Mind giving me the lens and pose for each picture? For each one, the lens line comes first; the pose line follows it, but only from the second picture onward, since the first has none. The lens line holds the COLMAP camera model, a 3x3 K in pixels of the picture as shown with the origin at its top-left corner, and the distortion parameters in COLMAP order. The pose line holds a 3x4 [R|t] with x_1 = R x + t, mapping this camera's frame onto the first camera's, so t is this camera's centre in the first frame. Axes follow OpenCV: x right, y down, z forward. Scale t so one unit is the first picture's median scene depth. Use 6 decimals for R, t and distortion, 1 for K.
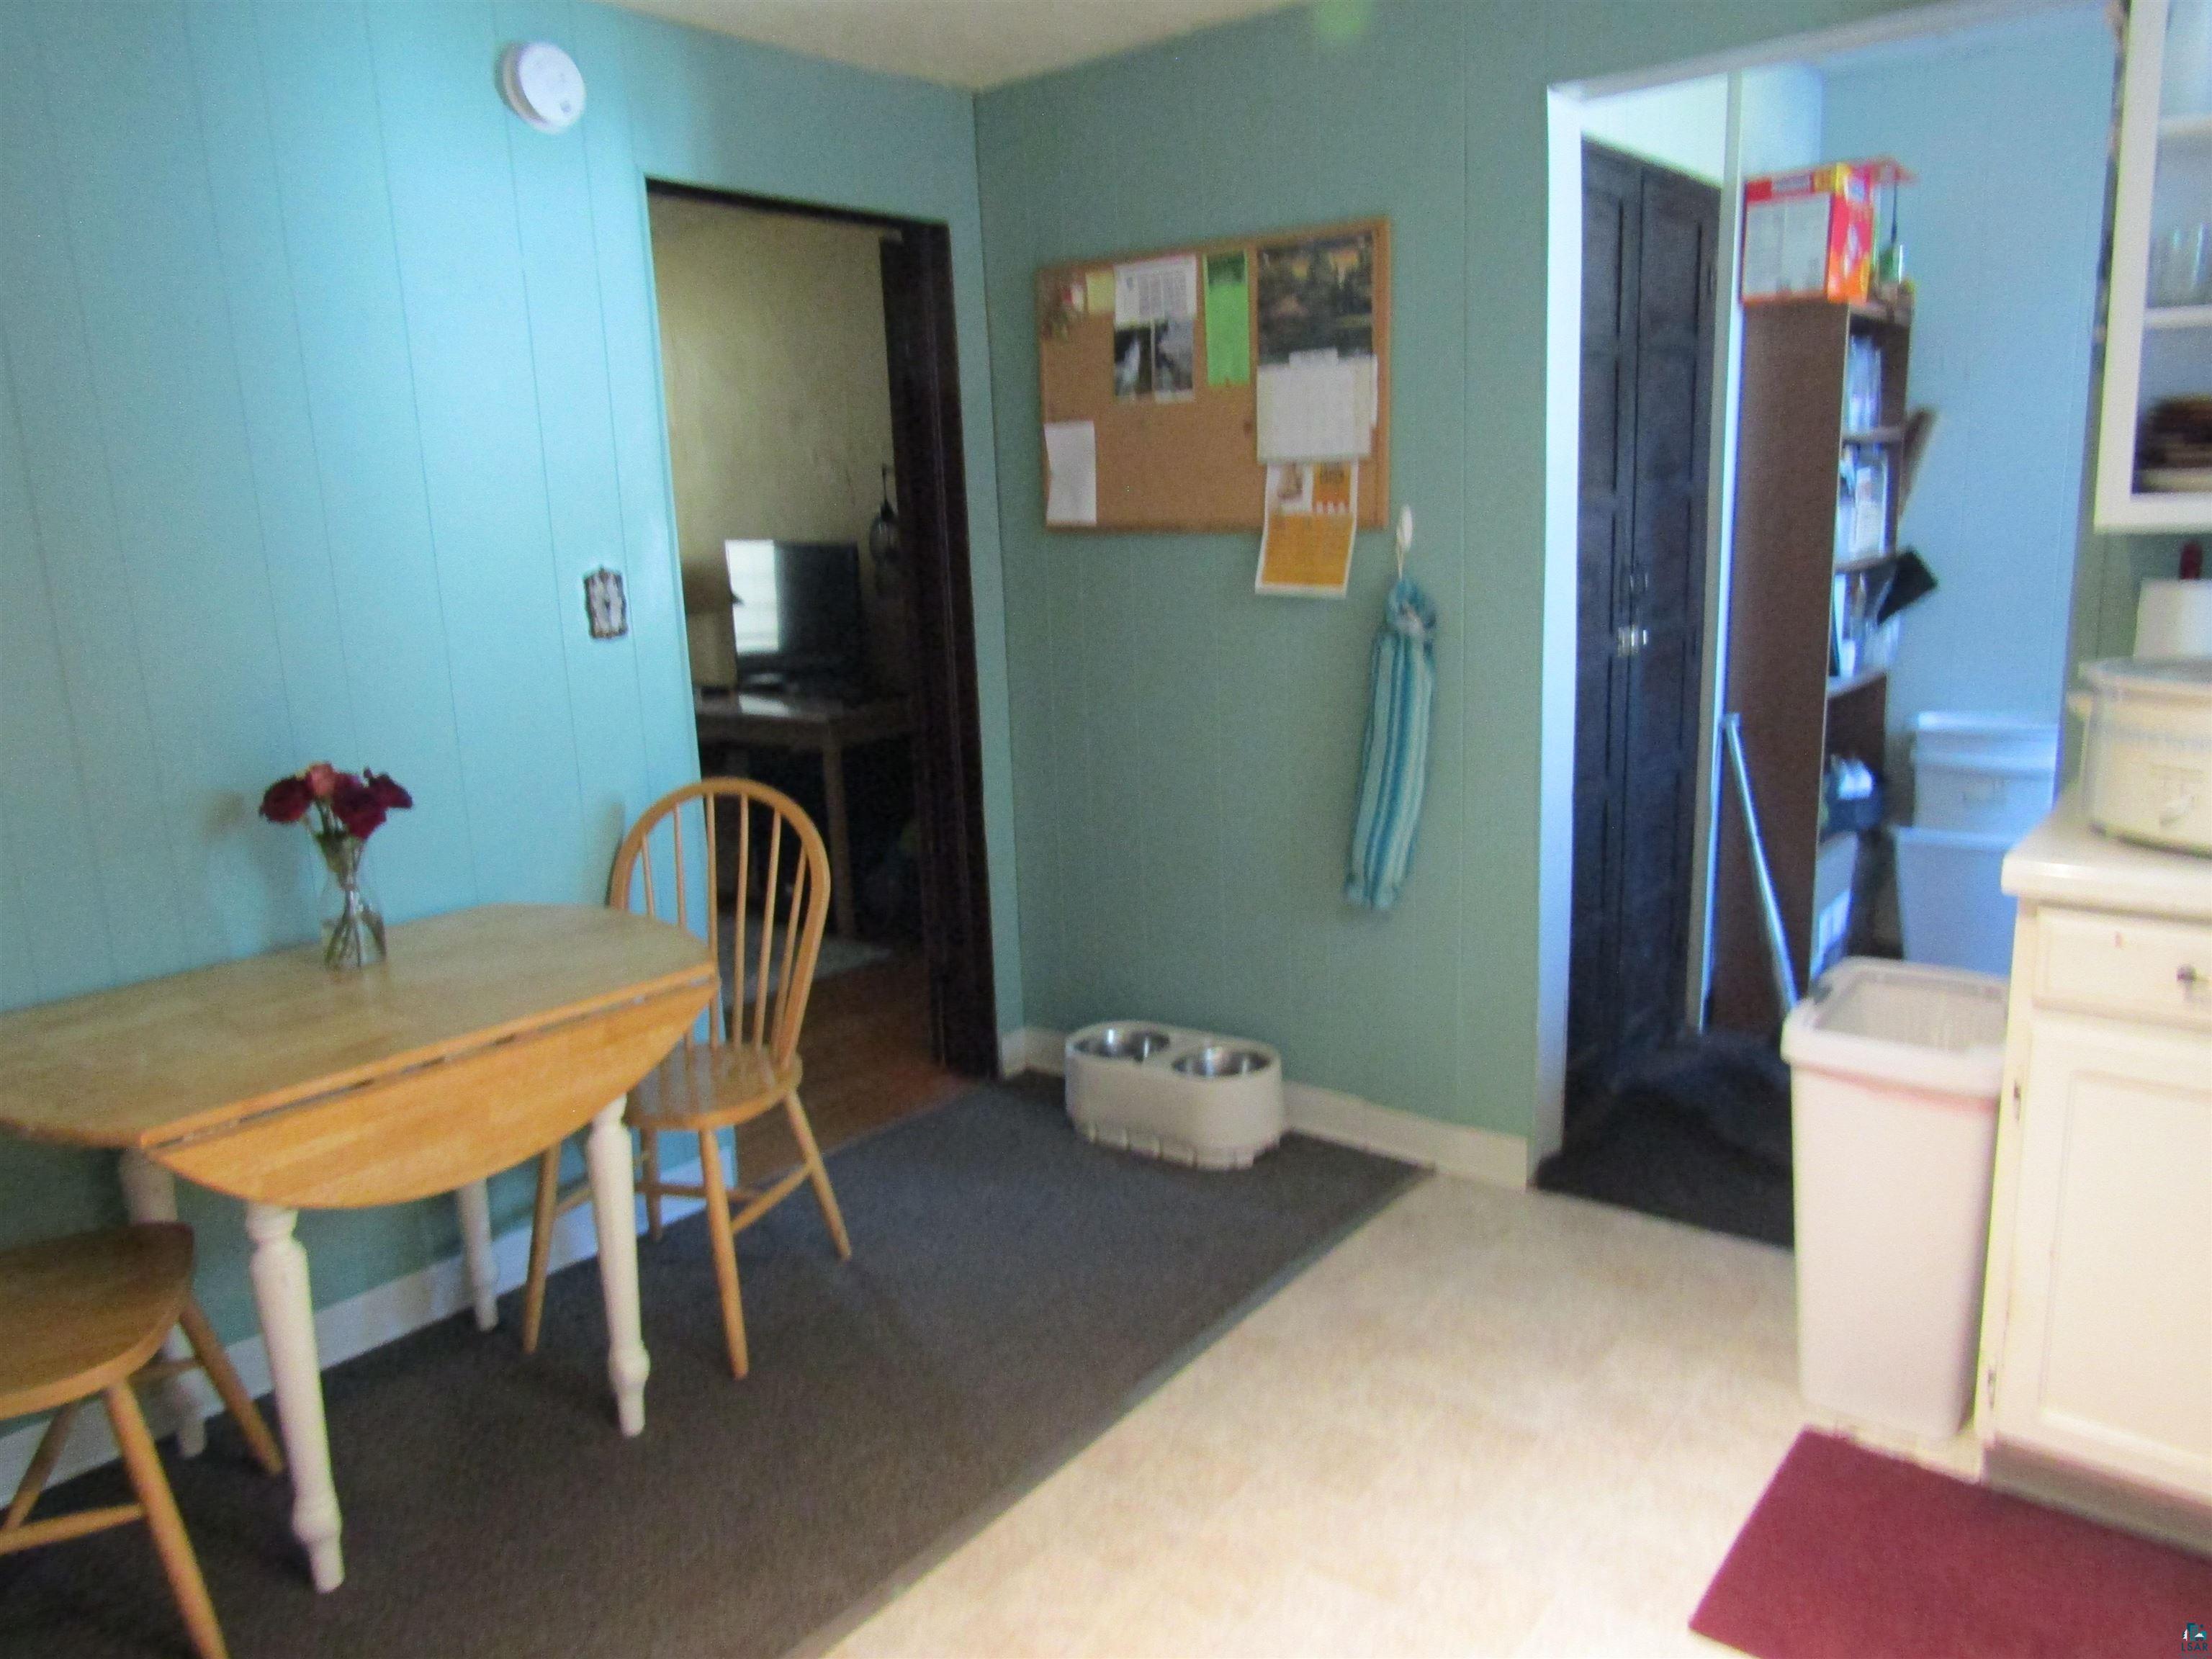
lens RADIAL K [[1581.5, 0, 1094.6], [0, 1581.5, 826.7], [0, 0, 1]] dist [-0.006829, -0.001433]
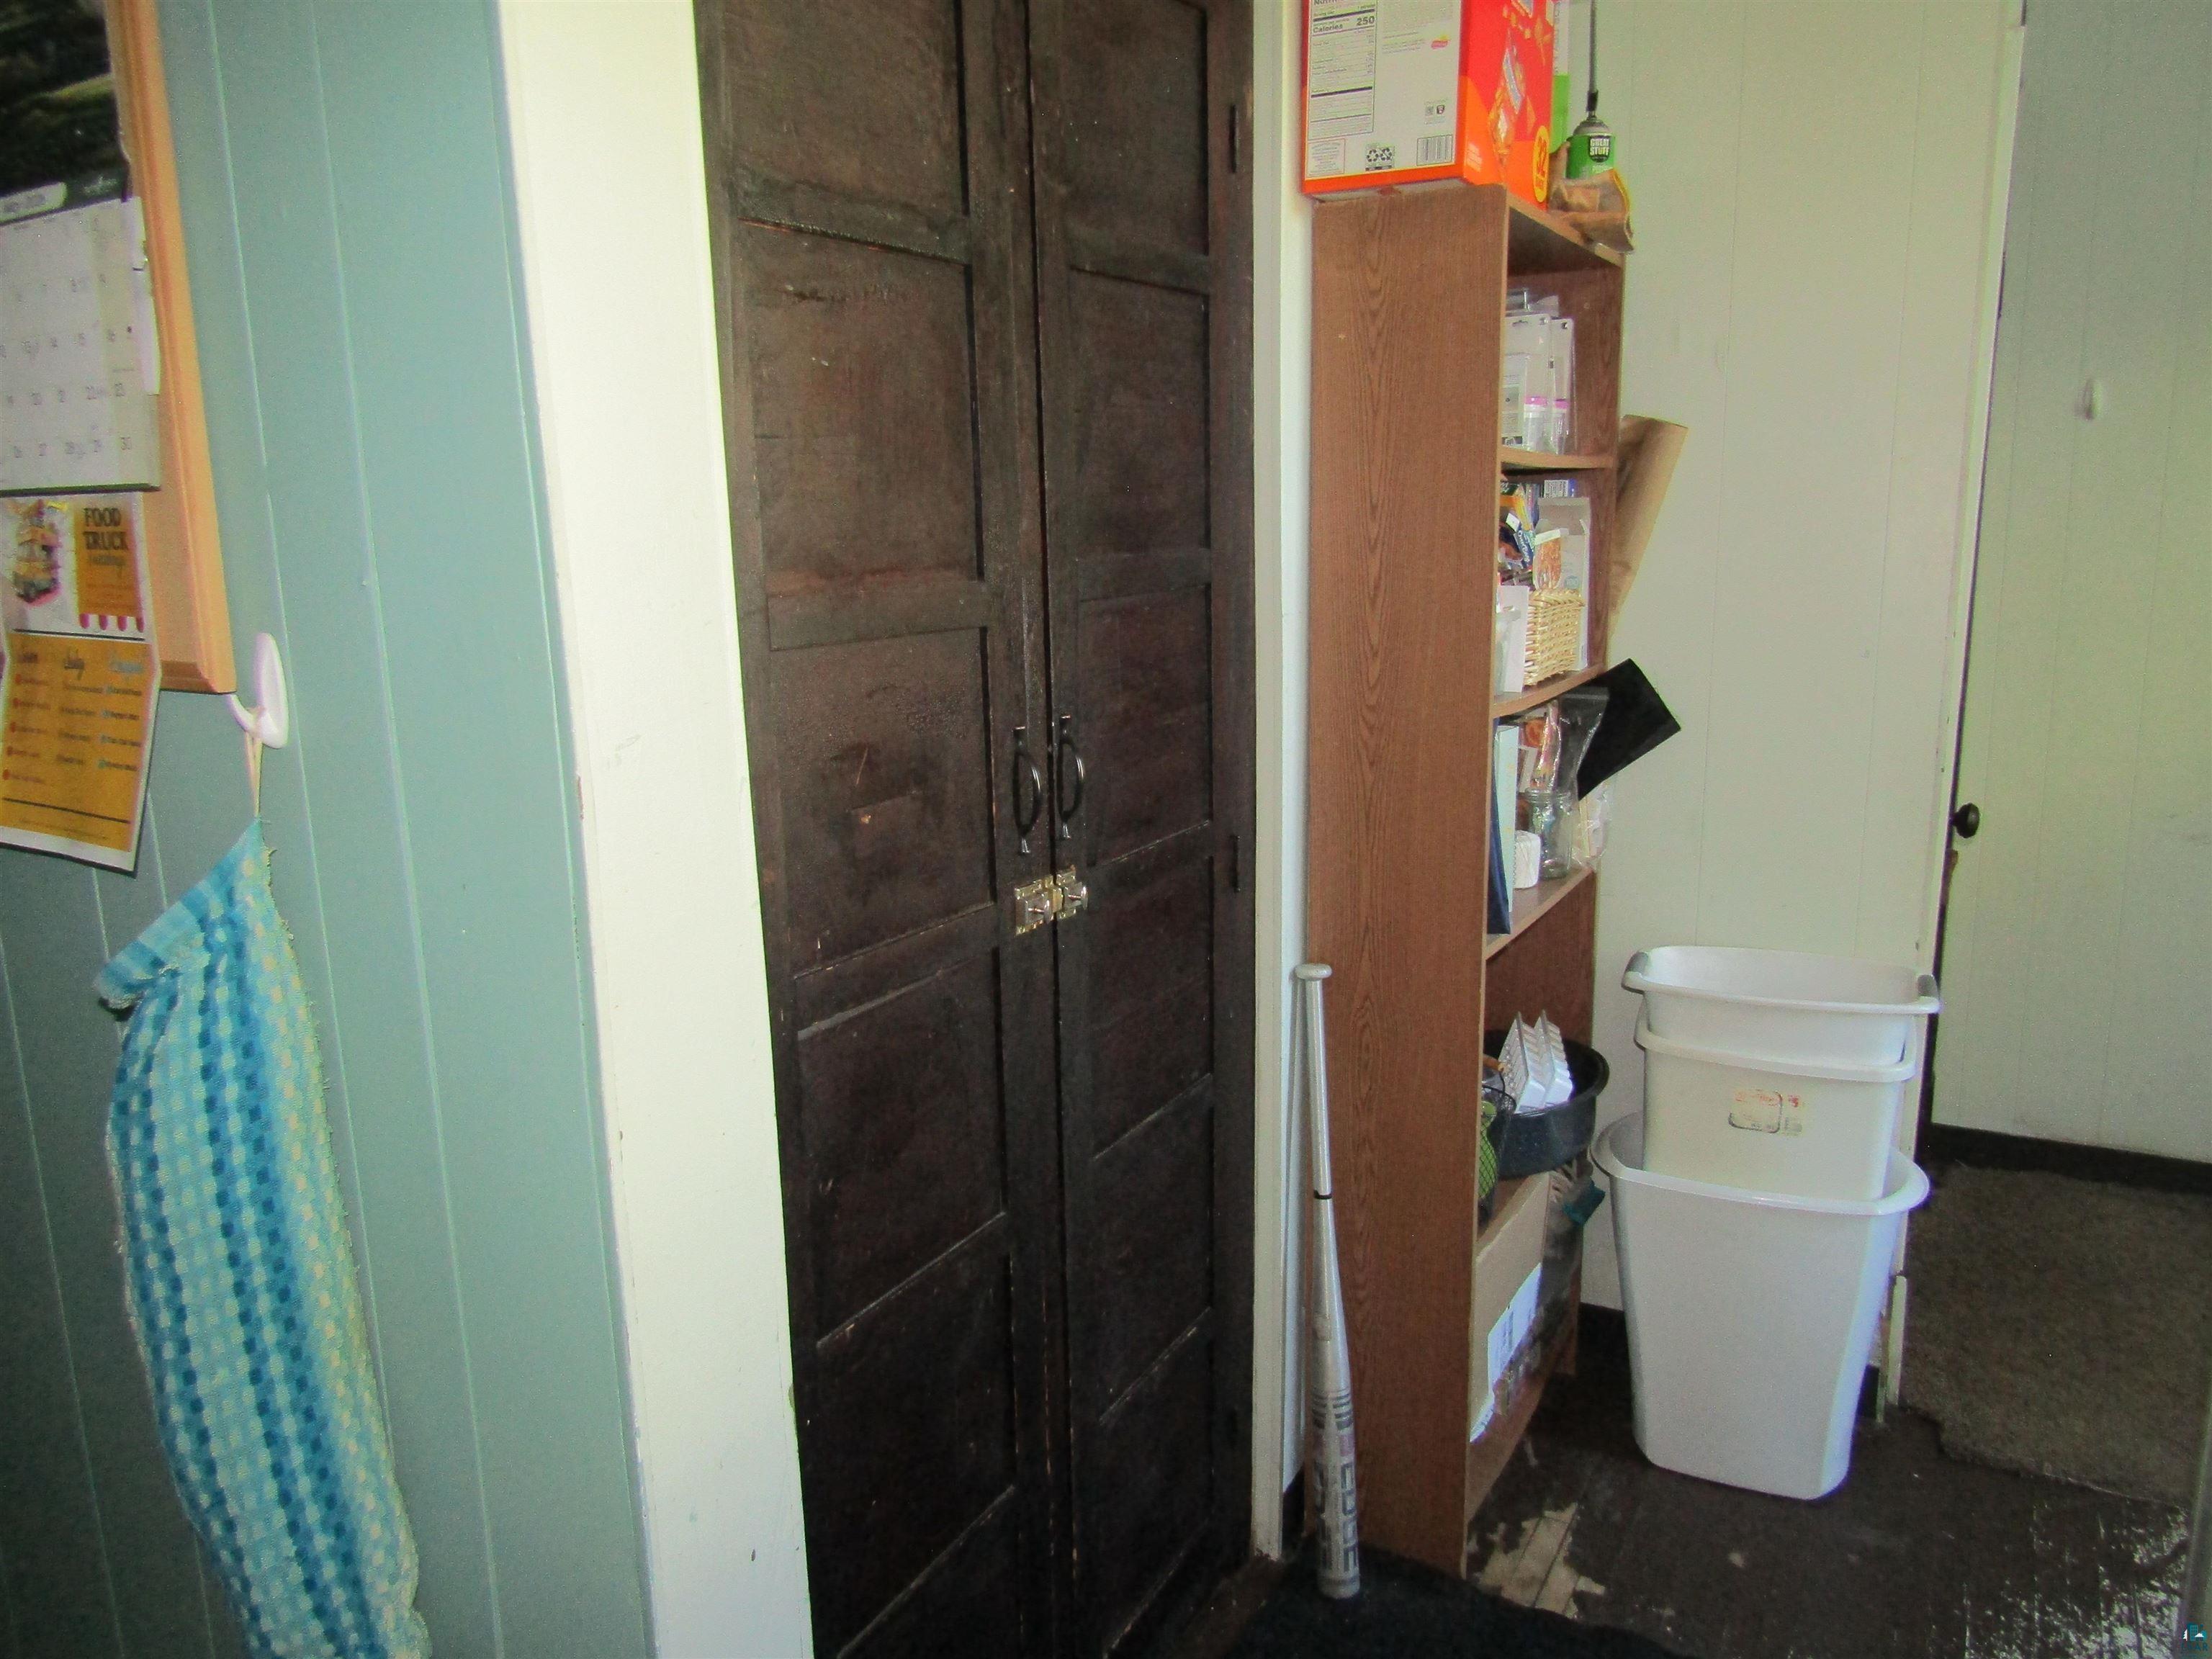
lens RADIAL K [[1581.5, 0, 1112.8], [0, 1581.5, 827.1], [0, 0, 1]] dist [-0.006829, -0.001433]
pose [[0.987124, -0.011106, 0.159572, 0.267447], [0.013673, 0.999794, -0.015001, -0.125620], [-0.159373, 0.016990, 0.987072, 0.519239]]
